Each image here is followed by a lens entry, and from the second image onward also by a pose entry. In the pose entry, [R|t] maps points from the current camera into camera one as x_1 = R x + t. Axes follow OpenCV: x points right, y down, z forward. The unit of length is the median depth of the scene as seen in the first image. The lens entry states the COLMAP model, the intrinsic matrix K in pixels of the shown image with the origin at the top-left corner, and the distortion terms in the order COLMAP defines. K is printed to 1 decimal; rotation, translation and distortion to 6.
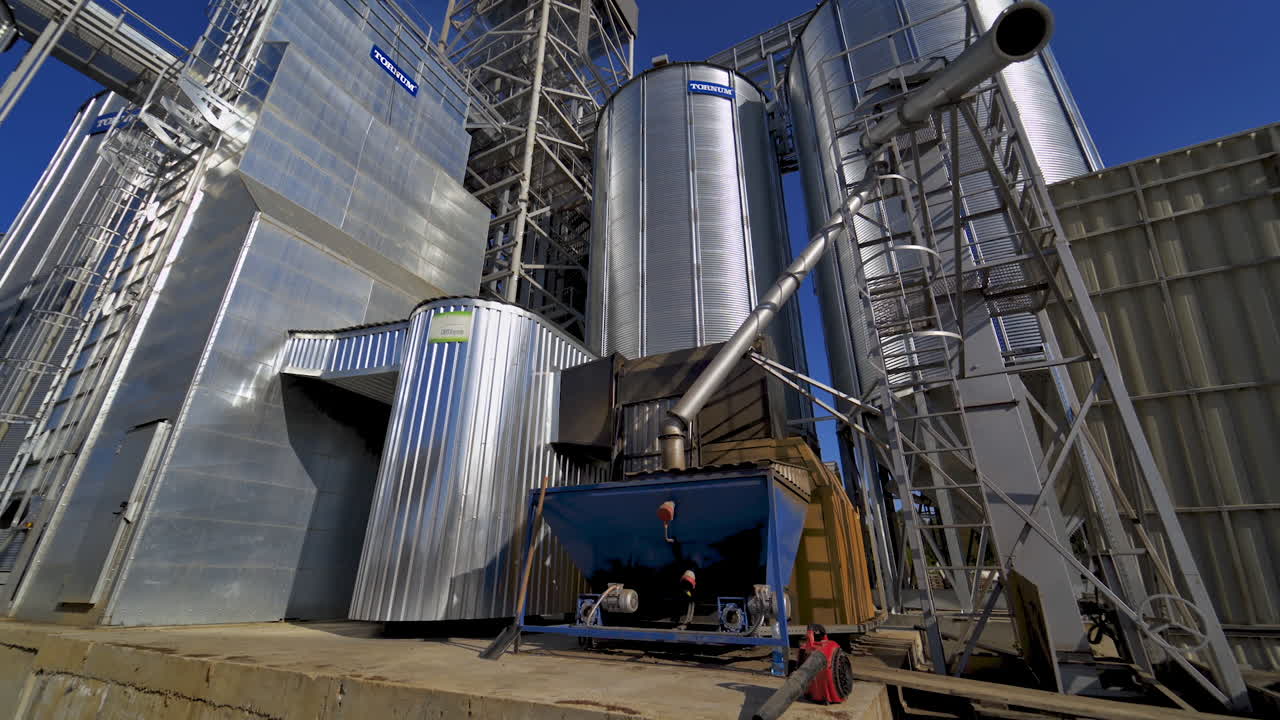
lens RADIAL K [[511.3, 0, 640.0], [0, 511.3, 360.0], [0, 0, 1]] dist [0.000361, 0.000038]
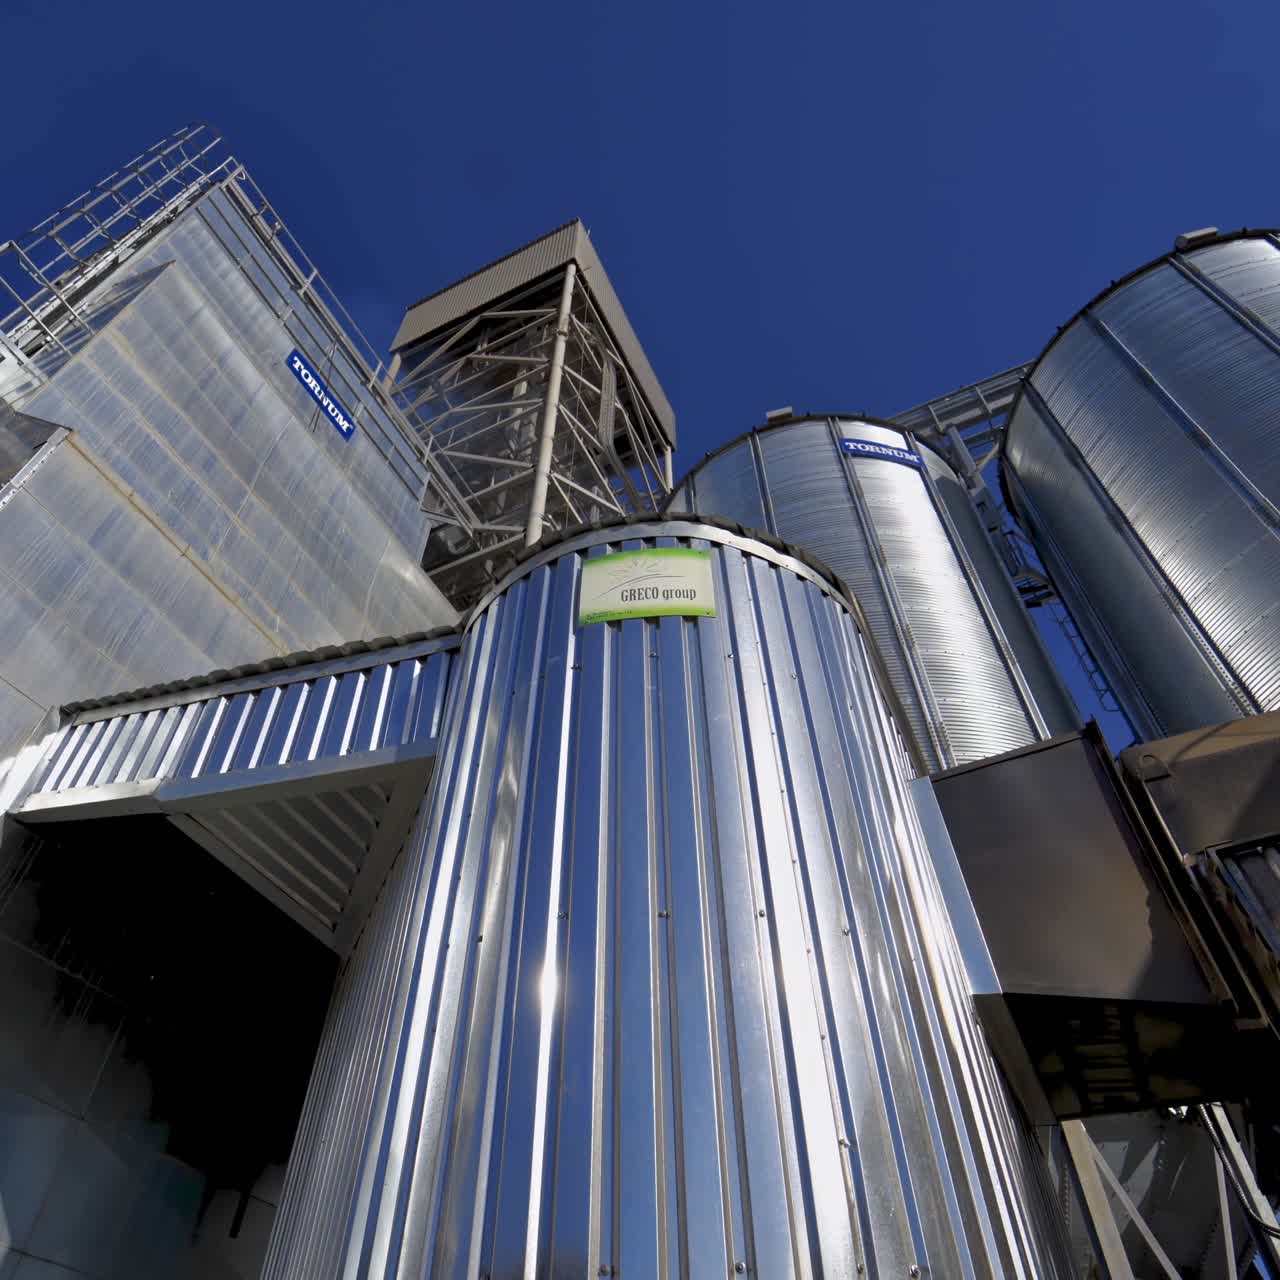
lens RADIAL K [[921.0, 0, 640.0], [0, 921.0, 640.0], [0, 0, 1]] dist [0.009478, 0.001941]
pose [[0.999406, 0.024400, 0.024343, -0.148902], [-0.012125, 0.910036, -0.414353, 0.077610], [-0.032264, 0.413811, 0.909791, 0.189058]]
